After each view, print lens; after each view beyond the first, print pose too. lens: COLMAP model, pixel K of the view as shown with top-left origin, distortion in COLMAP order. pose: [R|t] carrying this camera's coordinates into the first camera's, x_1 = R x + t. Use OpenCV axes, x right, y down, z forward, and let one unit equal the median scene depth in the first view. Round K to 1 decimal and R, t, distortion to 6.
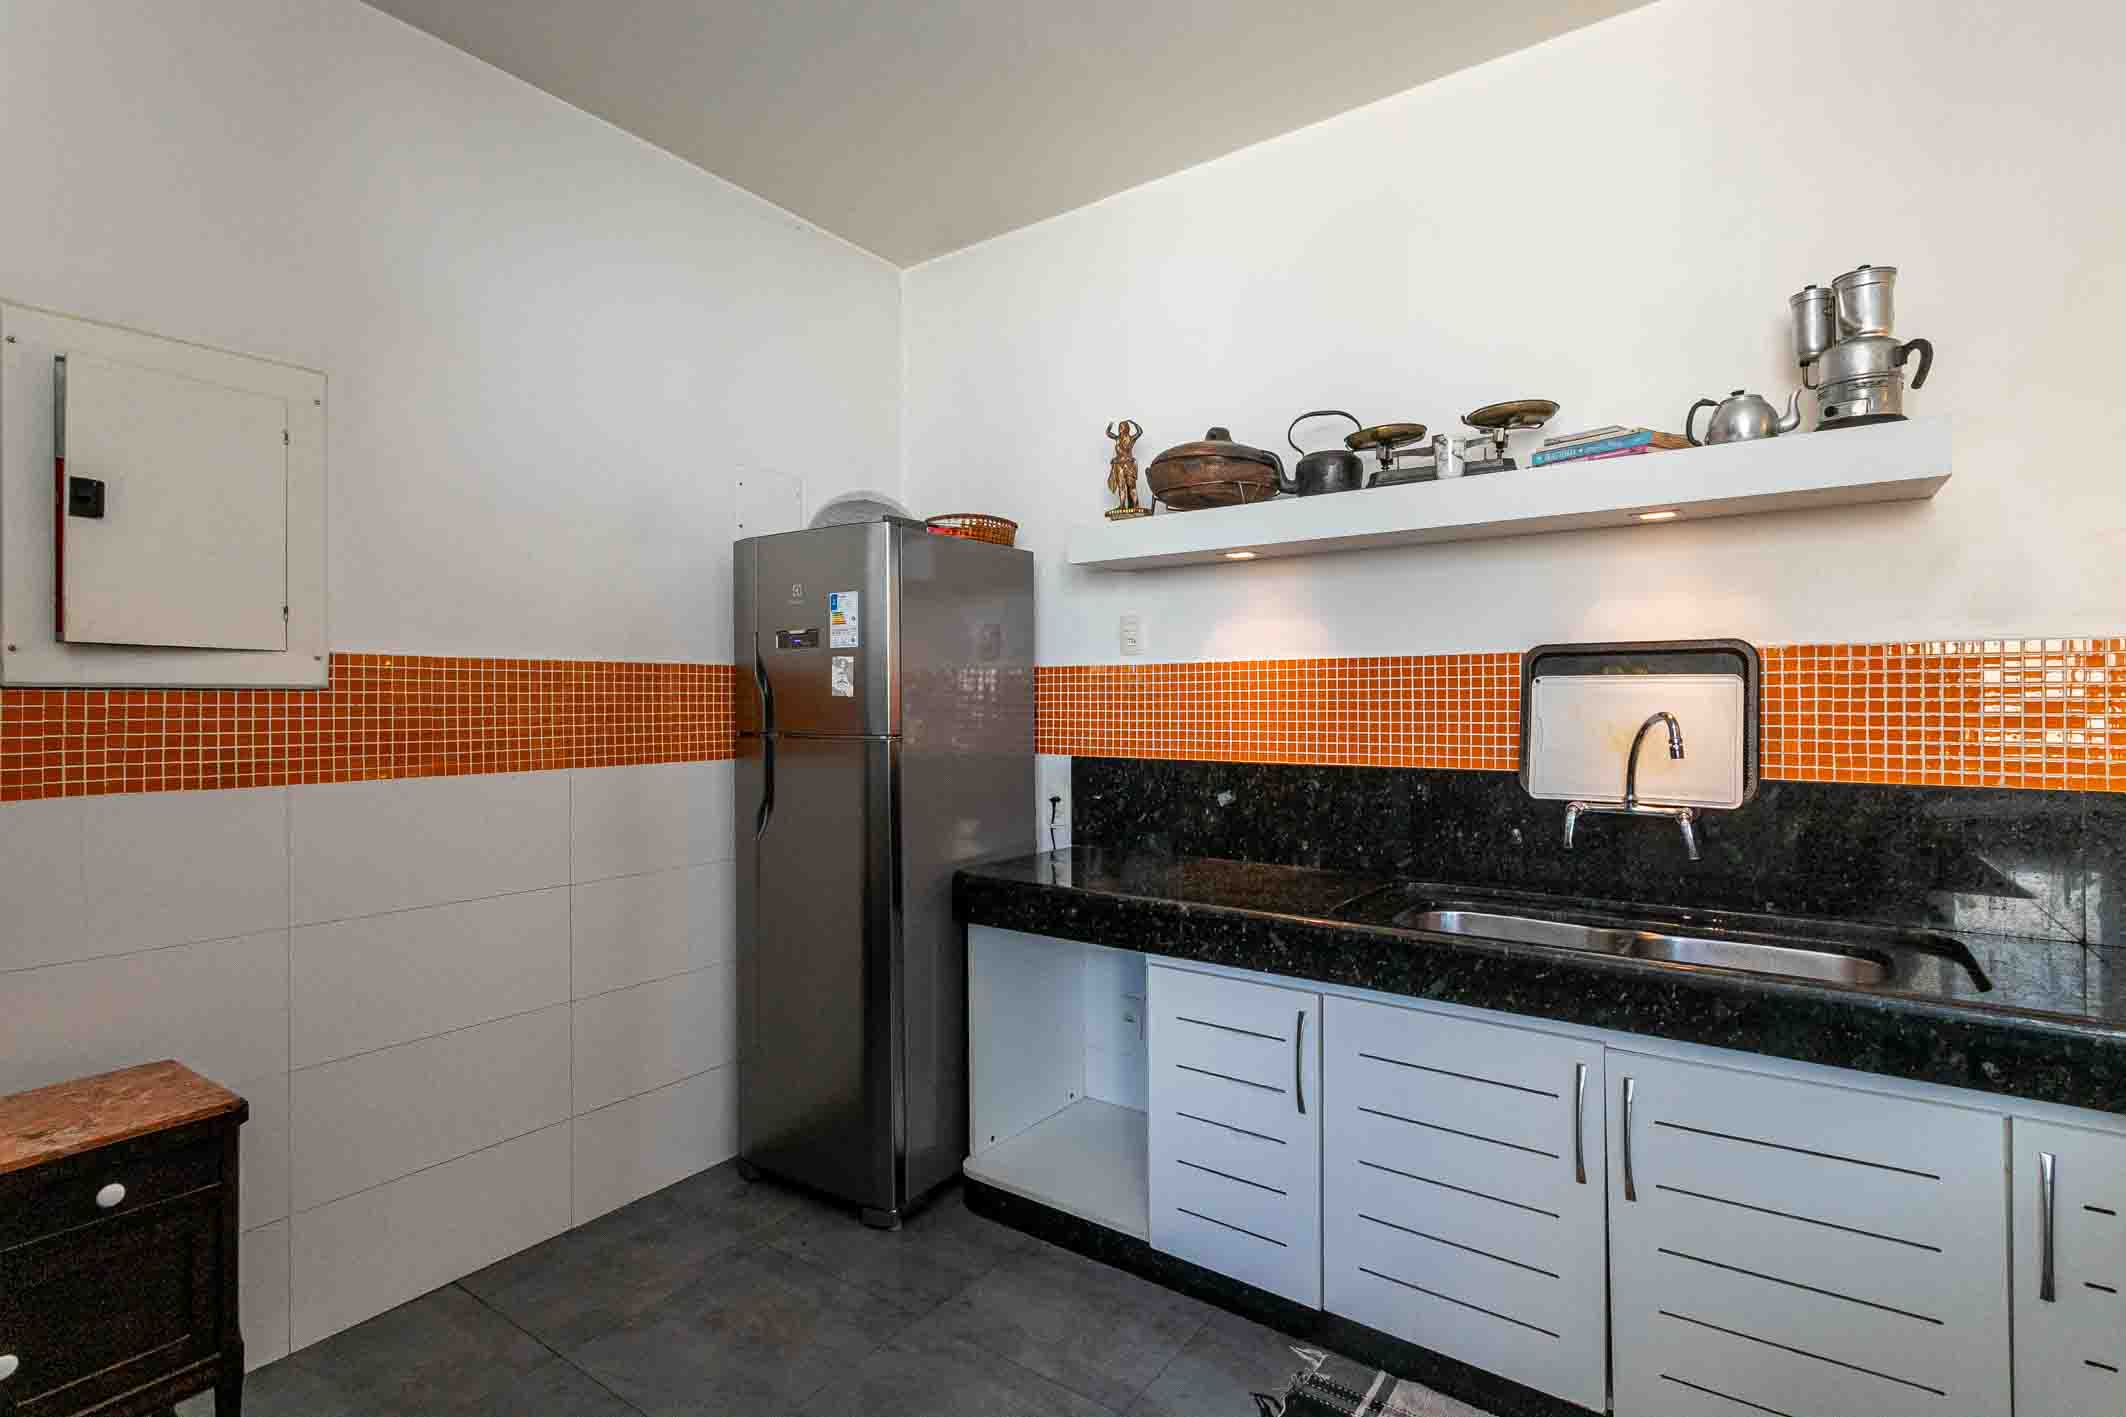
lens RADIAL K [[1024.9, 0, 1080.7], [0, 1024.9, 697.7], [0, 0, 1]] dist [0.004619, 0.004823]
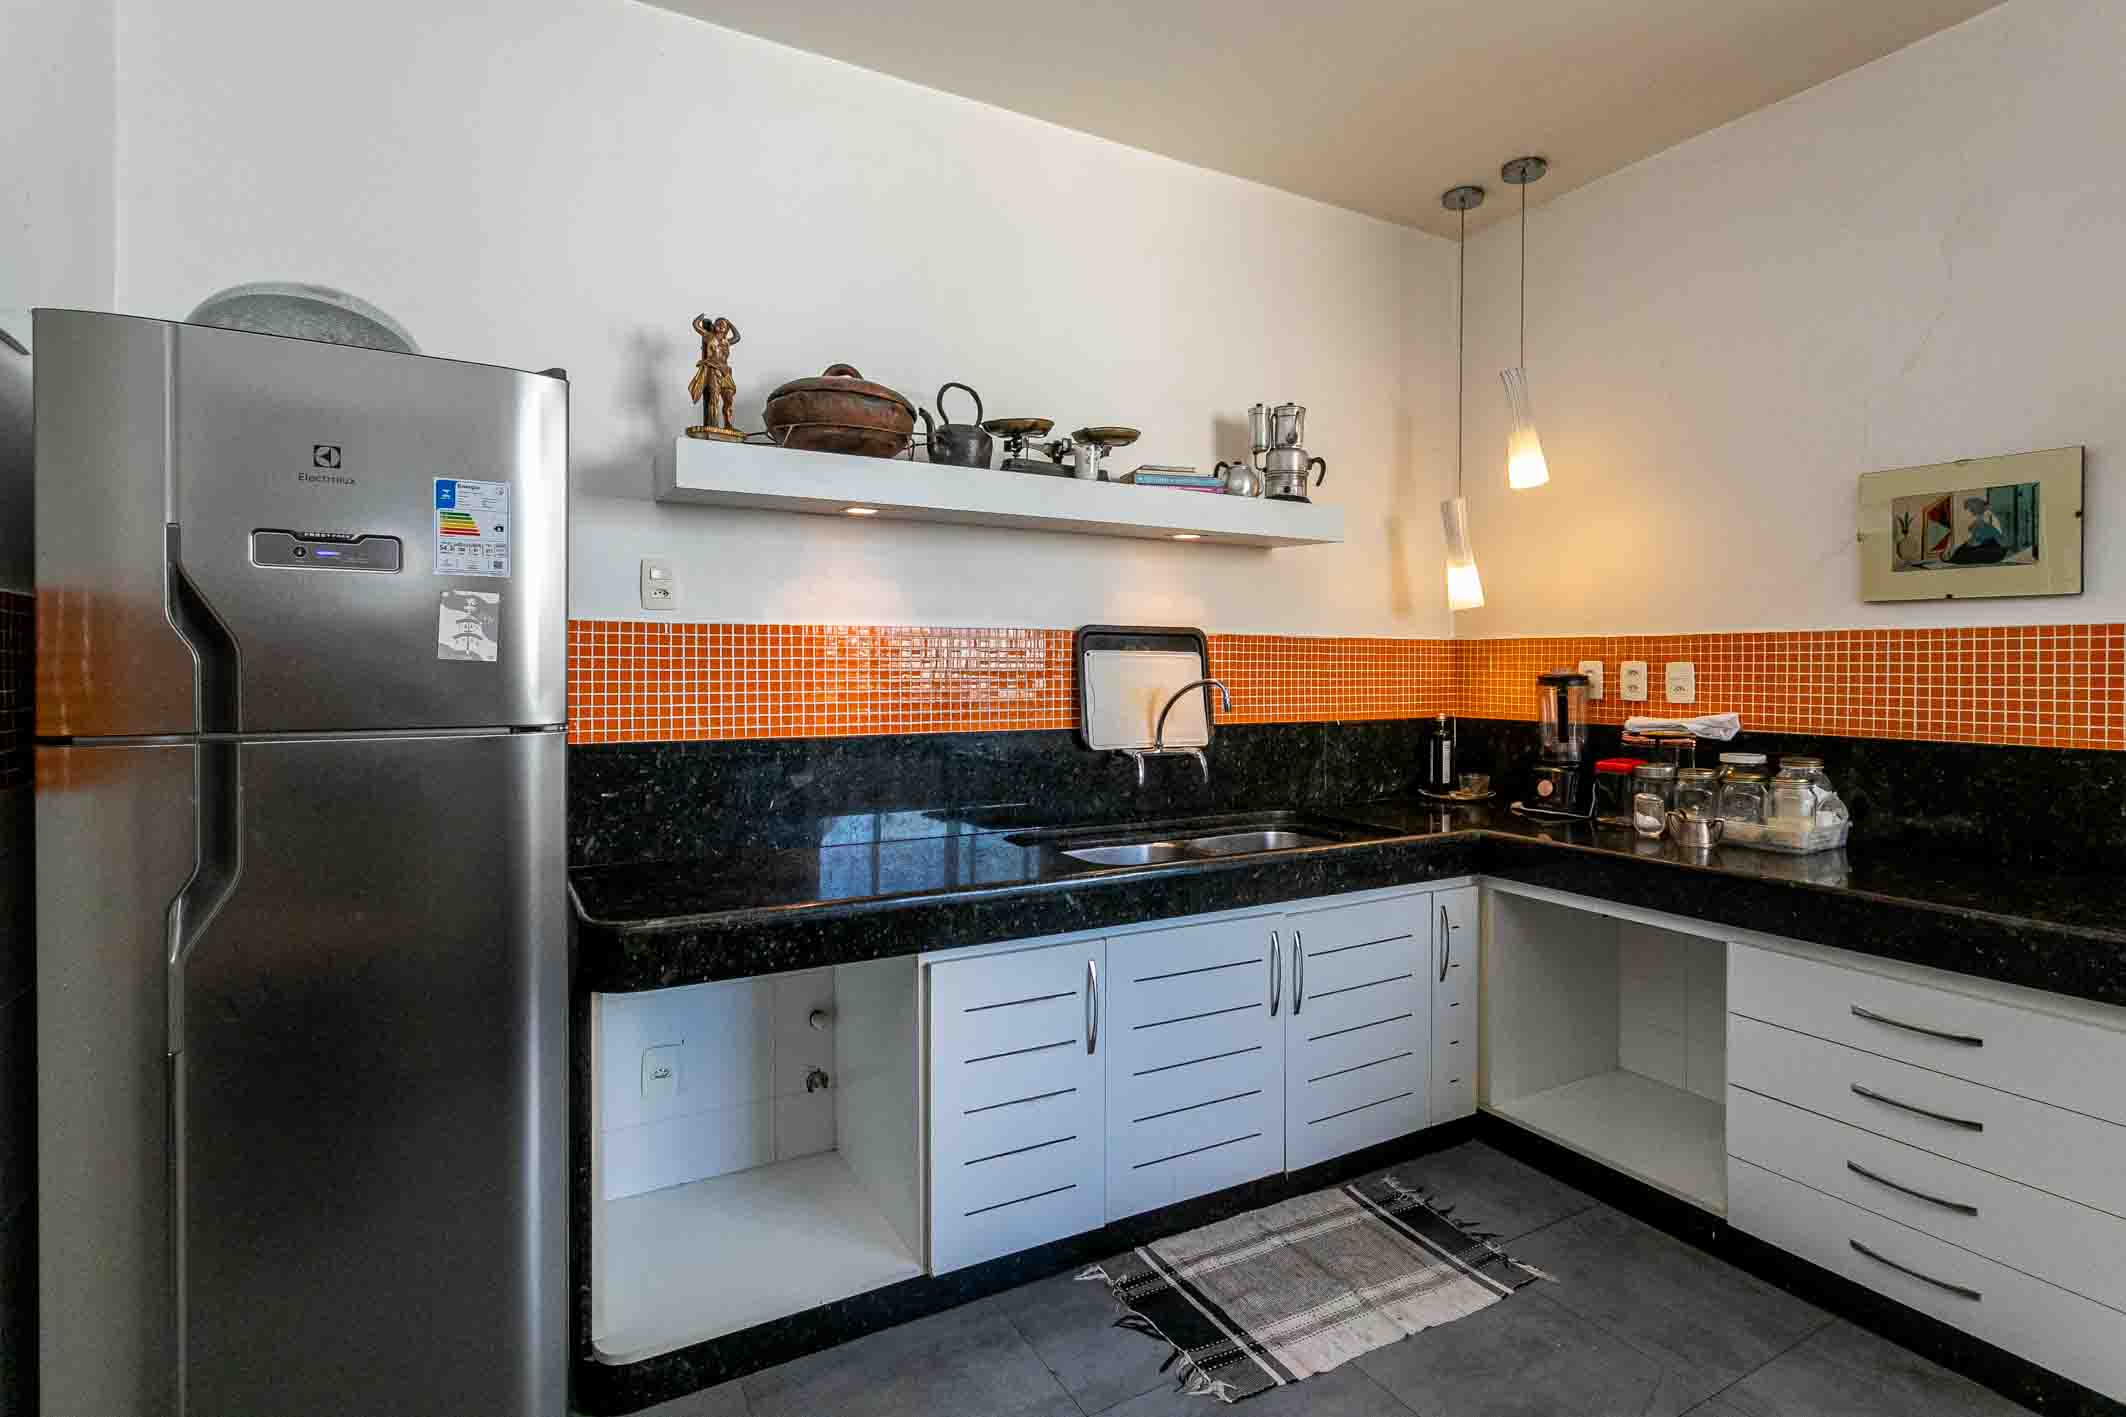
lens RADIAL K [[1024.9, 0, 1065.1], [0, 1024.9, 674.2], [0, 0, 1]] dist [0.004619, 0.004823]
pose [[0.430136, -0.001637, 0.902763, -0.707155], [-0.006819, 0.999964, 0.005062, 0.001413], [-0.902738, -0.008333, 0.430109, 0.521207]]
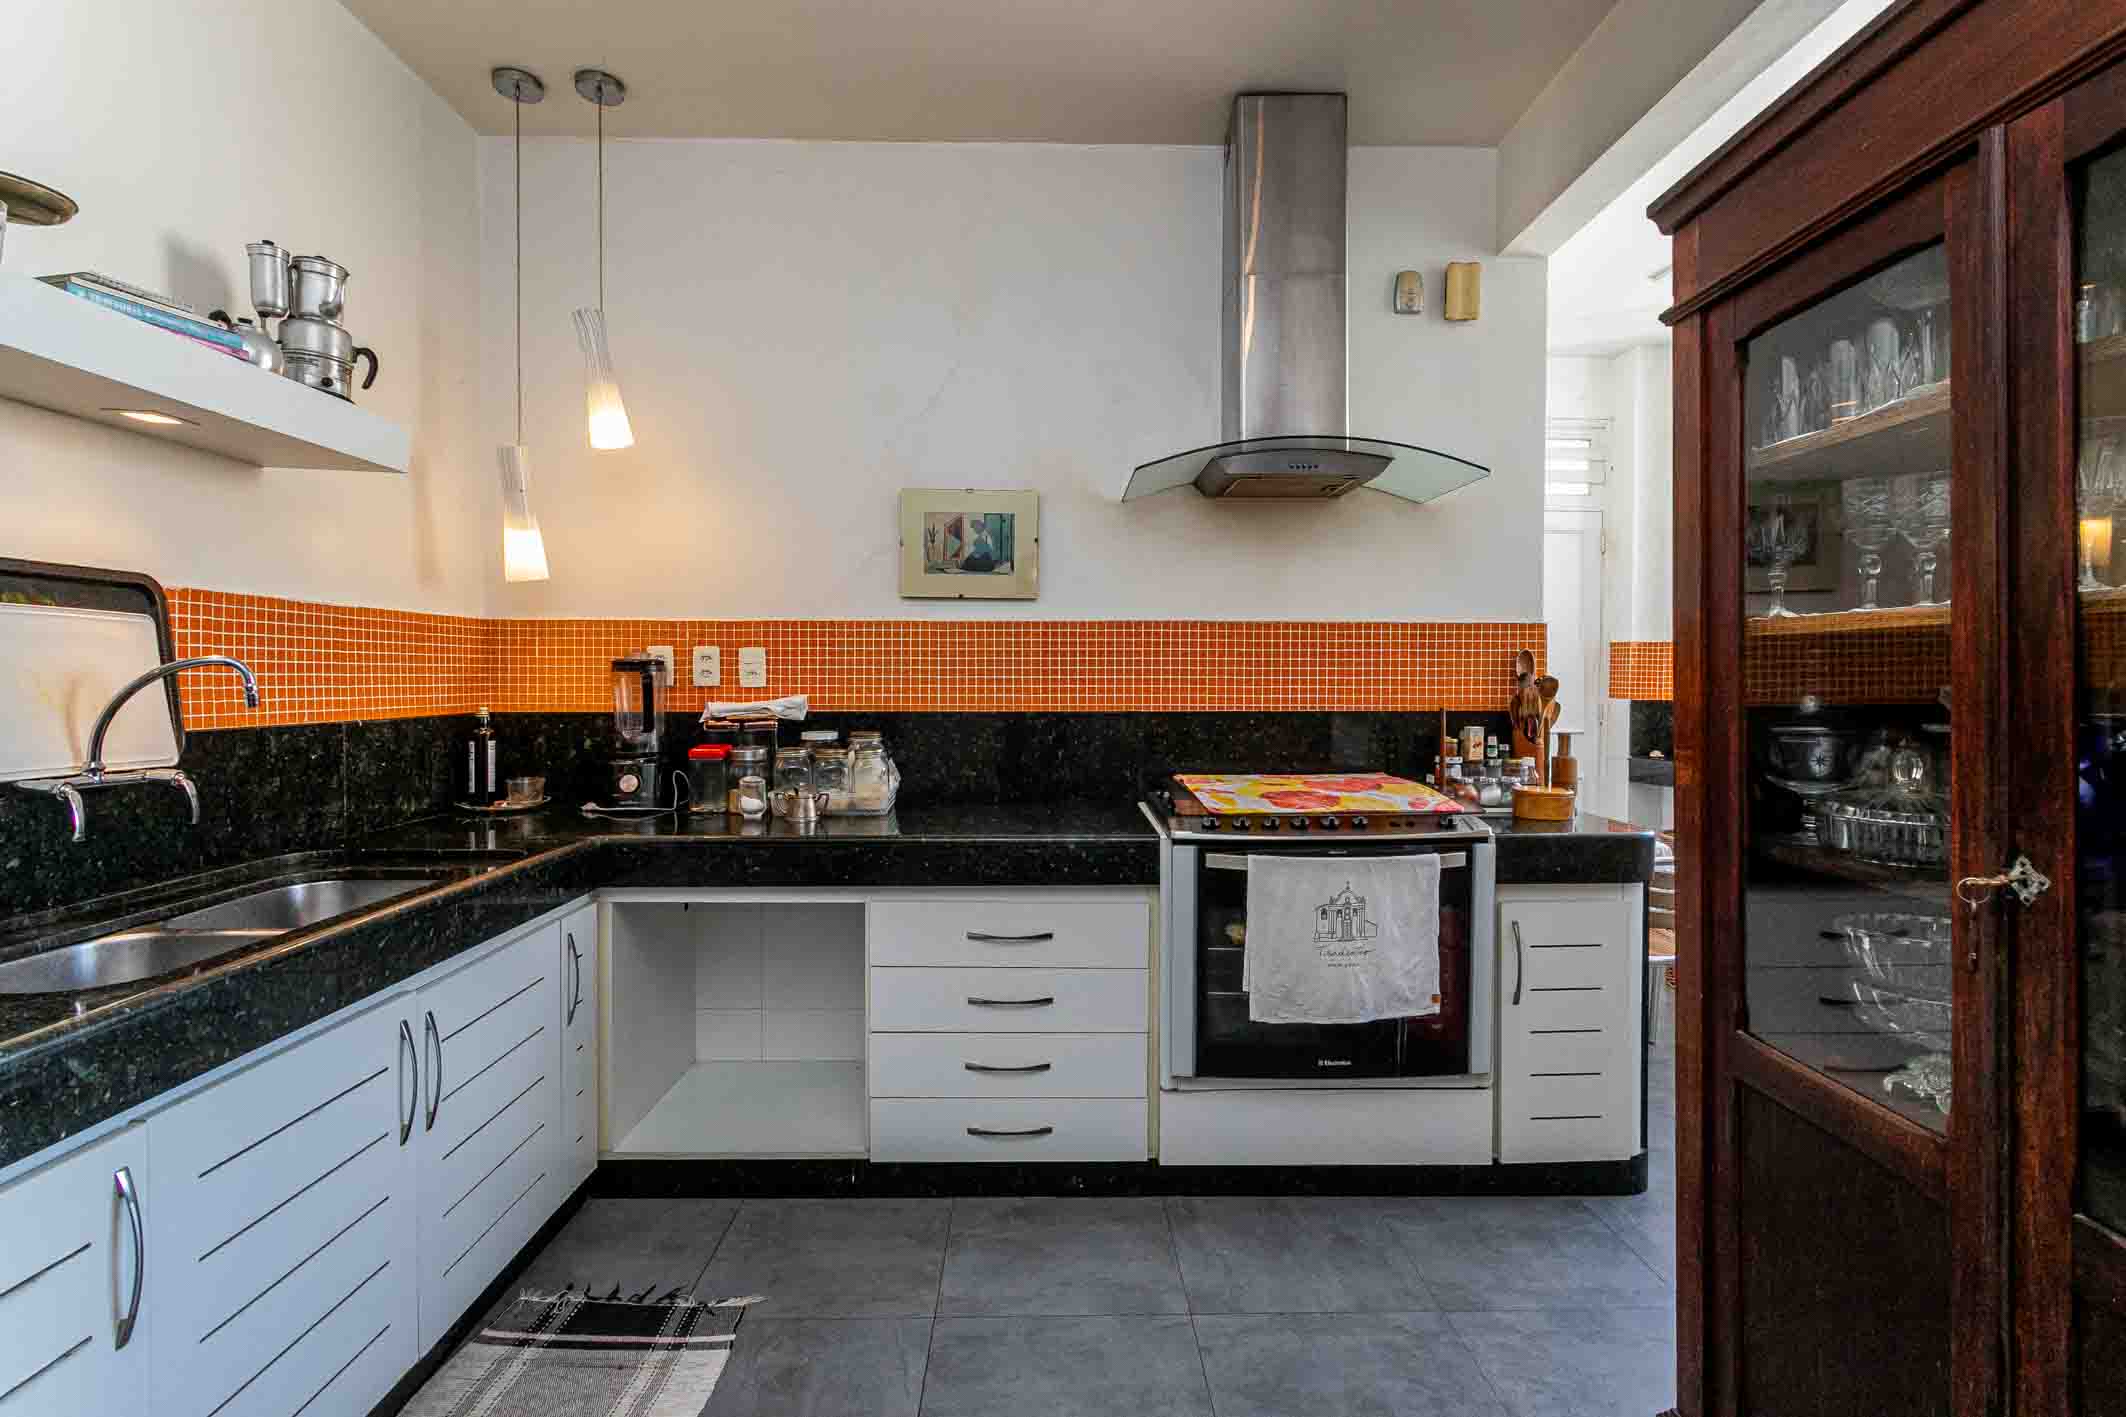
lens RADIAL K [[1024.9, 0, 1052.7], [0, 1024.9, 694.4], [0, 0, 1]] dist [0.004619, 0.004823]
pose [[-0.579808, -0.010249, 0.814689, -0.506153], [-0.000485, 0.999925, 0.012234, 0.032703], [-0.814753, 0.006698, -0.579770, 0.839882]]
